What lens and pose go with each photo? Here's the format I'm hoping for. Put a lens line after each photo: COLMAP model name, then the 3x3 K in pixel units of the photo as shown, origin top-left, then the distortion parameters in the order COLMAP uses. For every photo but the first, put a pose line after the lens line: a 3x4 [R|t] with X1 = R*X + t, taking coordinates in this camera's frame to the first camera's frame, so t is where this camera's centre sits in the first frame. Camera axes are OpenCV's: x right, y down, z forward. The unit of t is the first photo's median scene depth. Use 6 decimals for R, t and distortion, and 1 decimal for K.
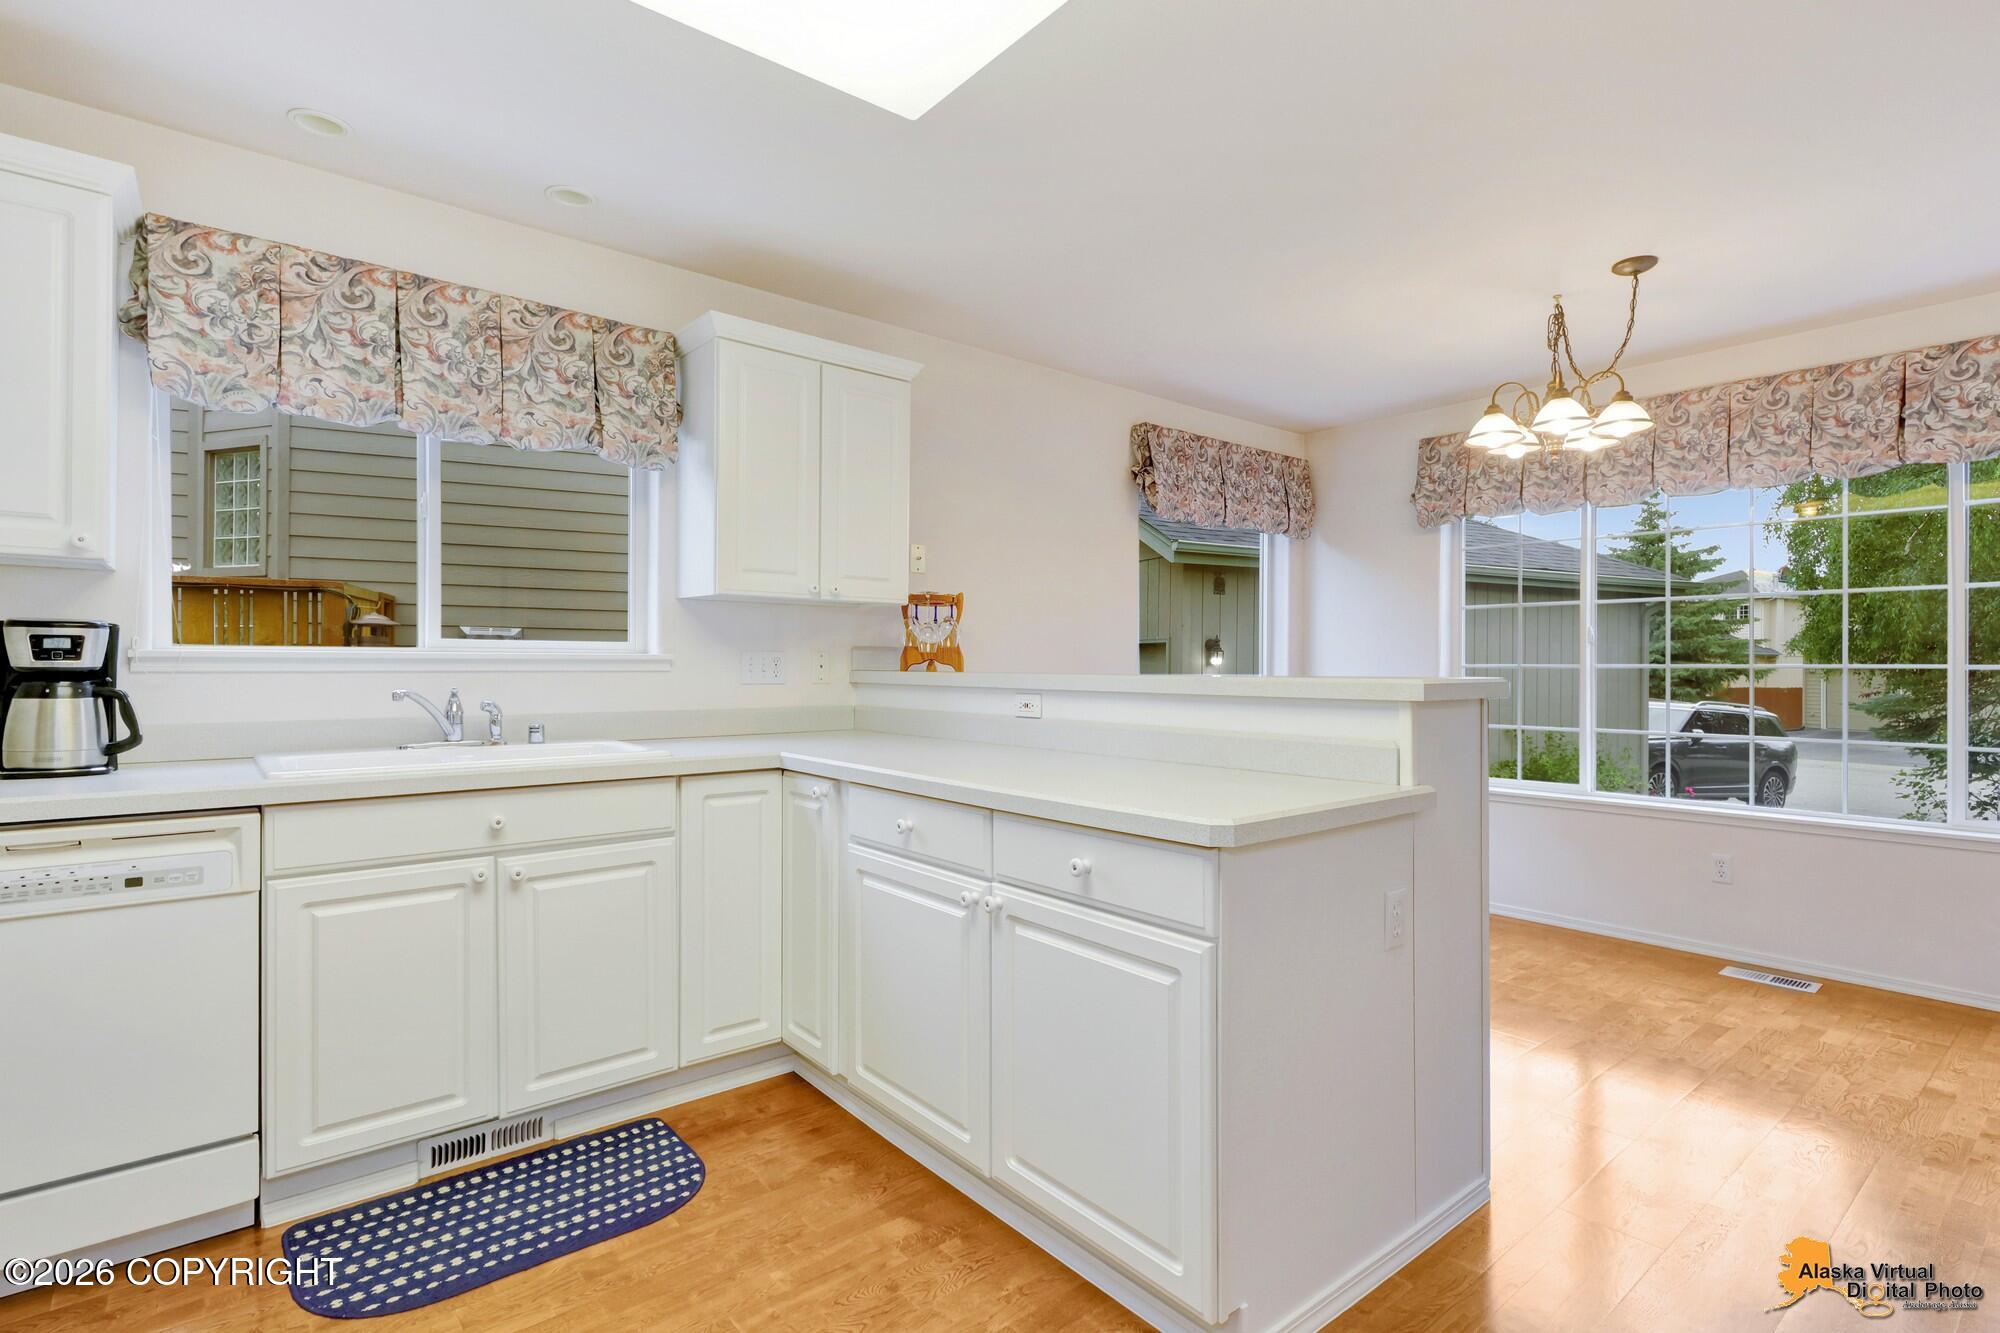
lens RADIAL K [[940.8, 0, 1000.5], [0, 940.8, 668.3], [0, 0, 1]] dist [0.000262, -0.005473]
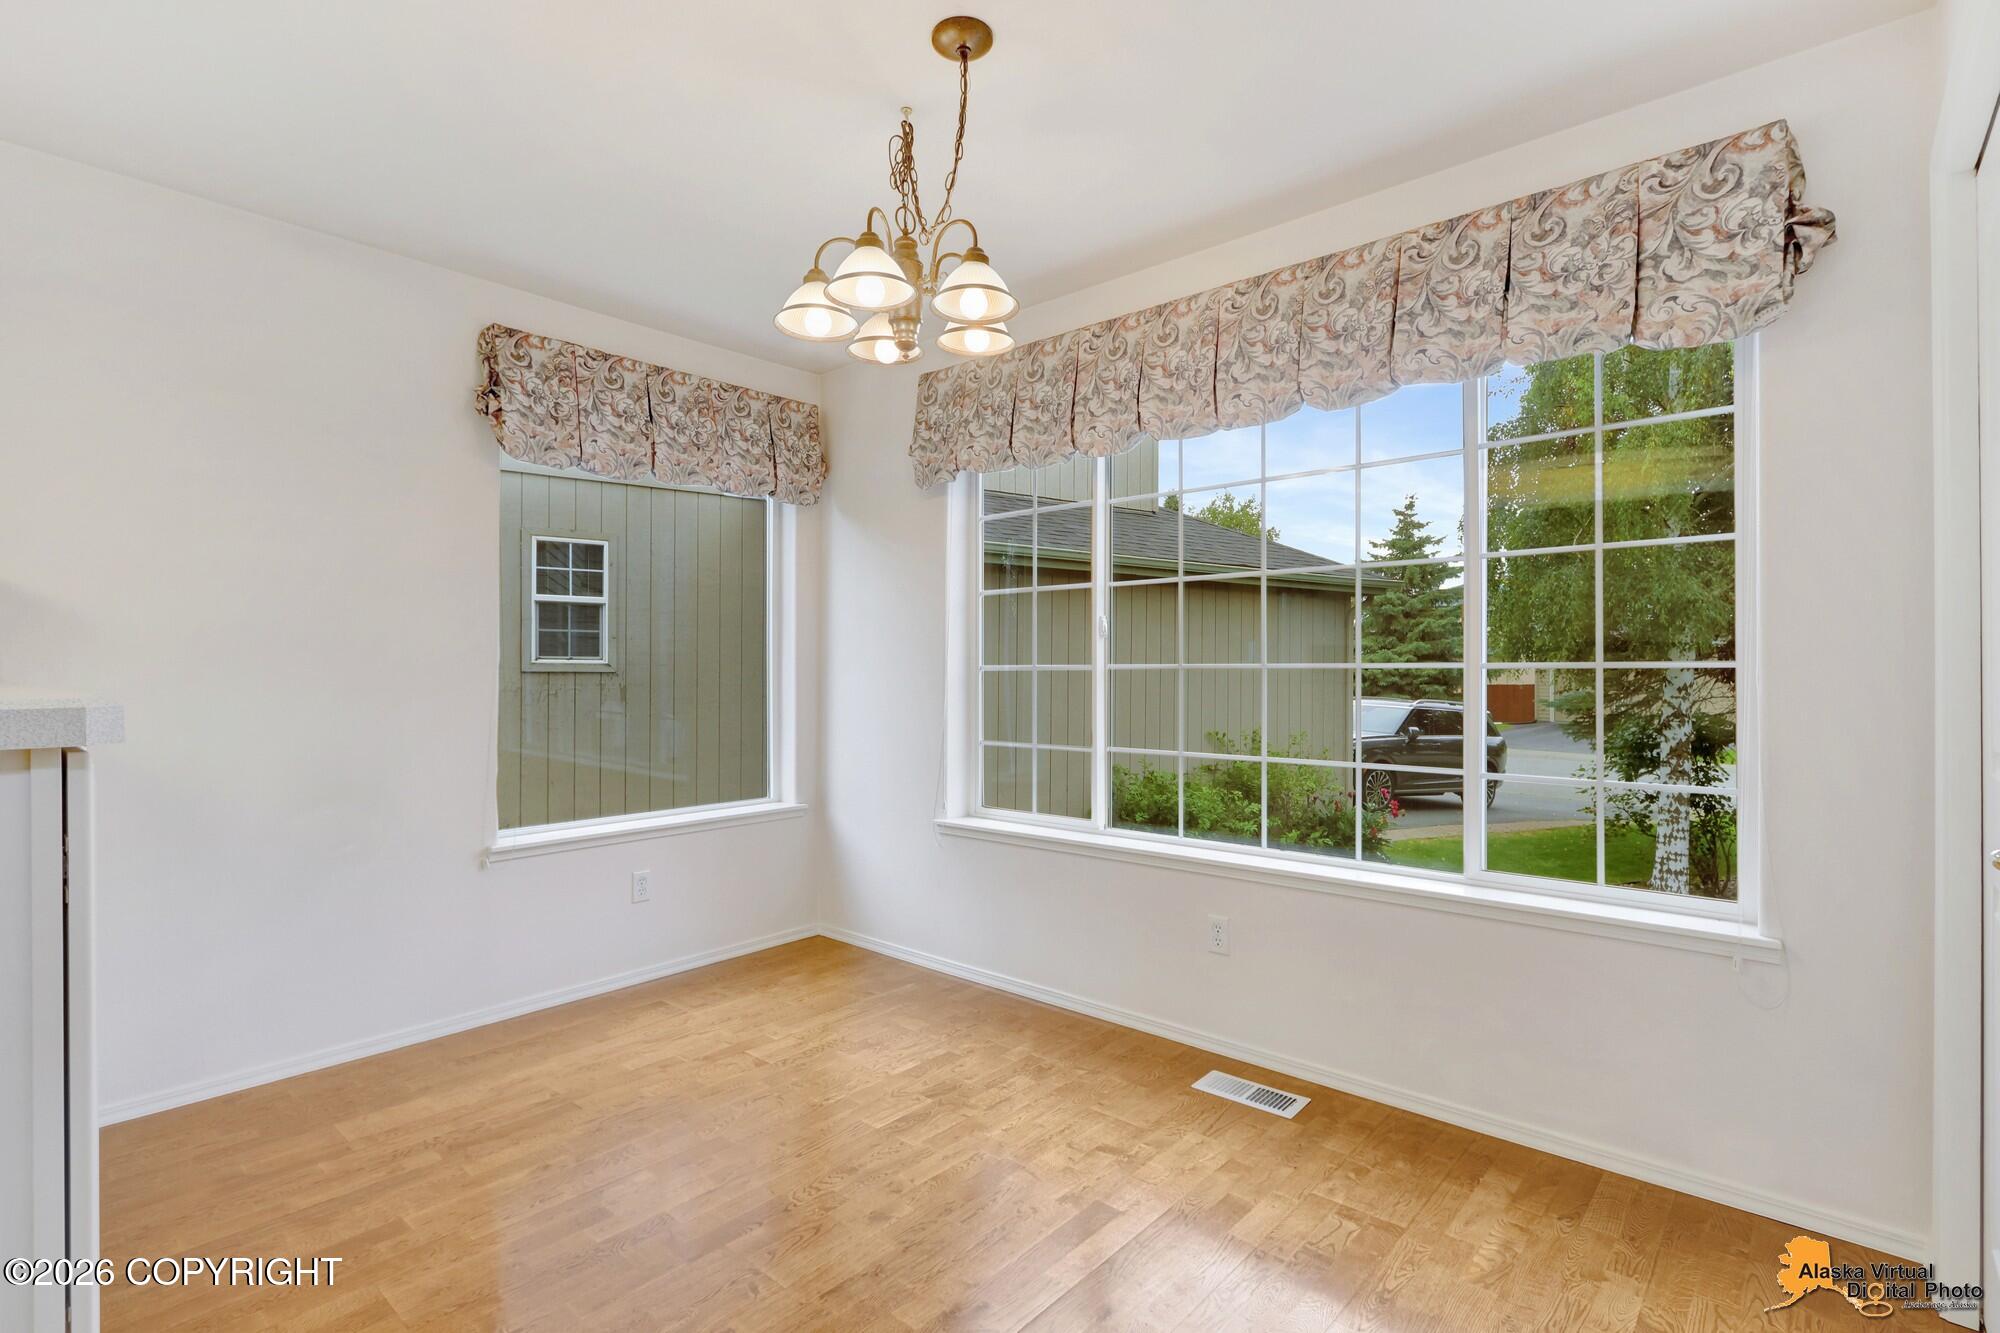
lens RADIAL K [[940.8, 0, 959.4], [0, 940.8, 675.0], [0, 0, 1]] dist [0.000262, -0.005473]
pose [[0.988293, -0.005775, 0.152462, 0.796104], [0.004948, 0.999971, 0.005801, -0.001336], [-0.152491, -0.004979, 0.988292, 0.507712]]
